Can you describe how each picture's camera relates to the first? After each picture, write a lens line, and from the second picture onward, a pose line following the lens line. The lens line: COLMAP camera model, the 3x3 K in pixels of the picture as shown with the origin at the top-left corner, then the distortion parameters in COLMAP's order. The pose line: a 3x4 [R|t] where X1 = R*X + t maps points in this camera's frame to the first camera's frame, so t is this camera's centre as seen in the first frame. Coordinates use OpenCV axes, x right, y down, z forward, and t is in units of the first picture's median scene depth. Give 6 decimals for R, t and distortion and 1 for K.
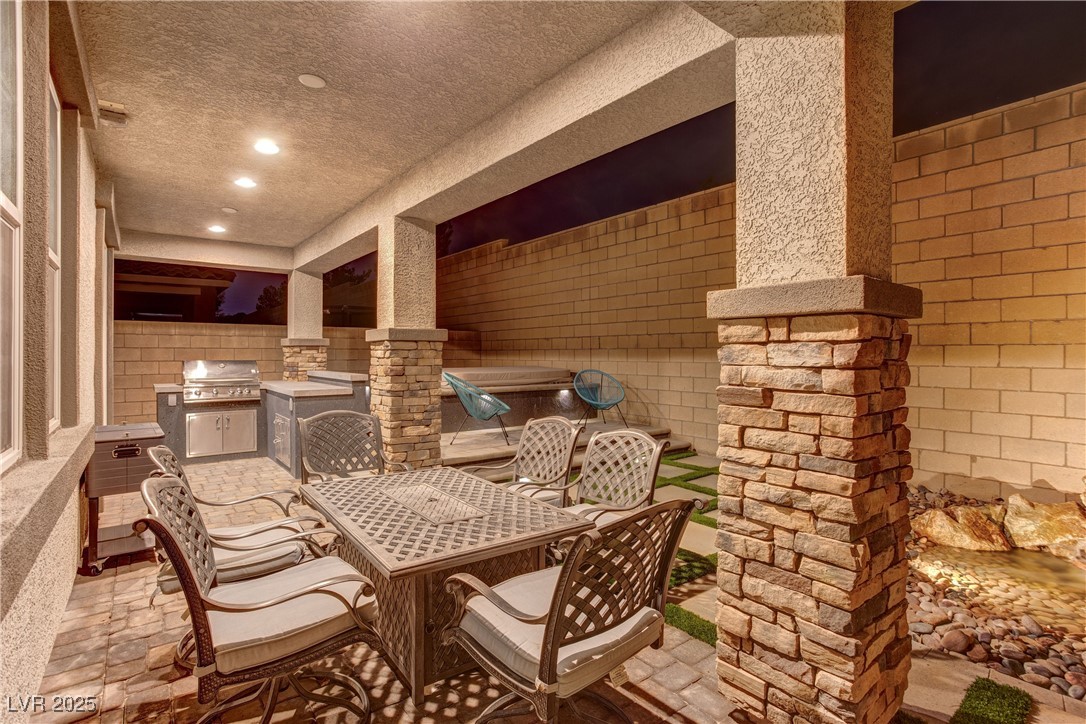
lens RADIAL K [[528.4, 0, 552.7], [0, 528.4, 354.9], [0, 0, 1]] dist [-0.045849, 0.025529]
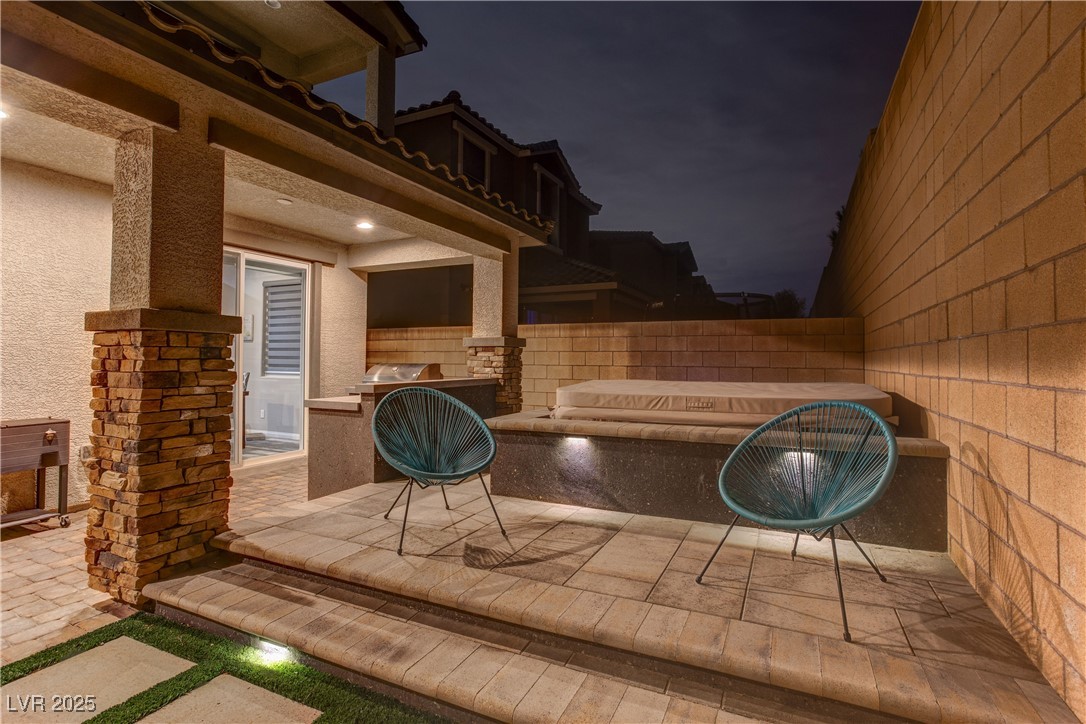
lens RADIAL K [[528.4, 0, 577.8], [0, 528.4, 348.4], [0, 0, 1]] dist [-0.045849, 0.025529]
pose [[0.459944, -0.017637, -0.887773, 0.289915], [-0.008922, 0.999660, -0.024483, 0.003679], [0.887903, 0.019182, 0.459630, 0.713918]]
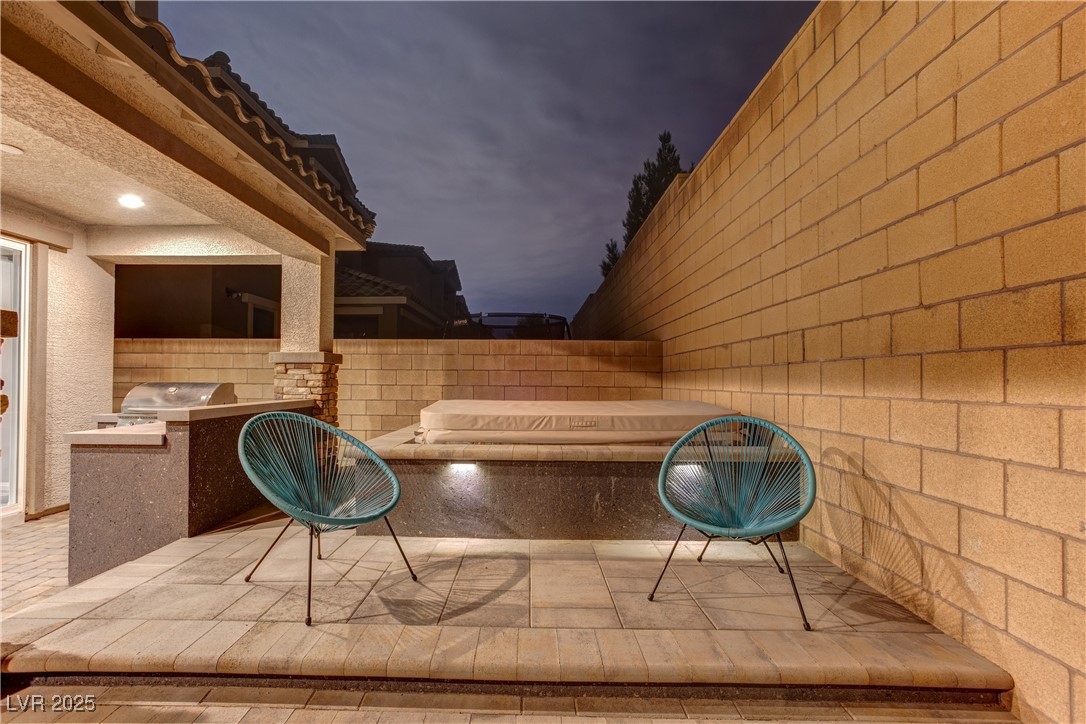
lens RADIAL K [[528.4, 0, 549.0], [0, 528.4, 374.6], [0, 0, 1]] dist [-0.045849, 0.025529]
pose [[0.773488, -0.002726, -0.633805, 0.201217], [-0.008721, 0.999850, -0.014943, 0.004903], [0.633751, 0.017085, 0.773348, 0.643703]]
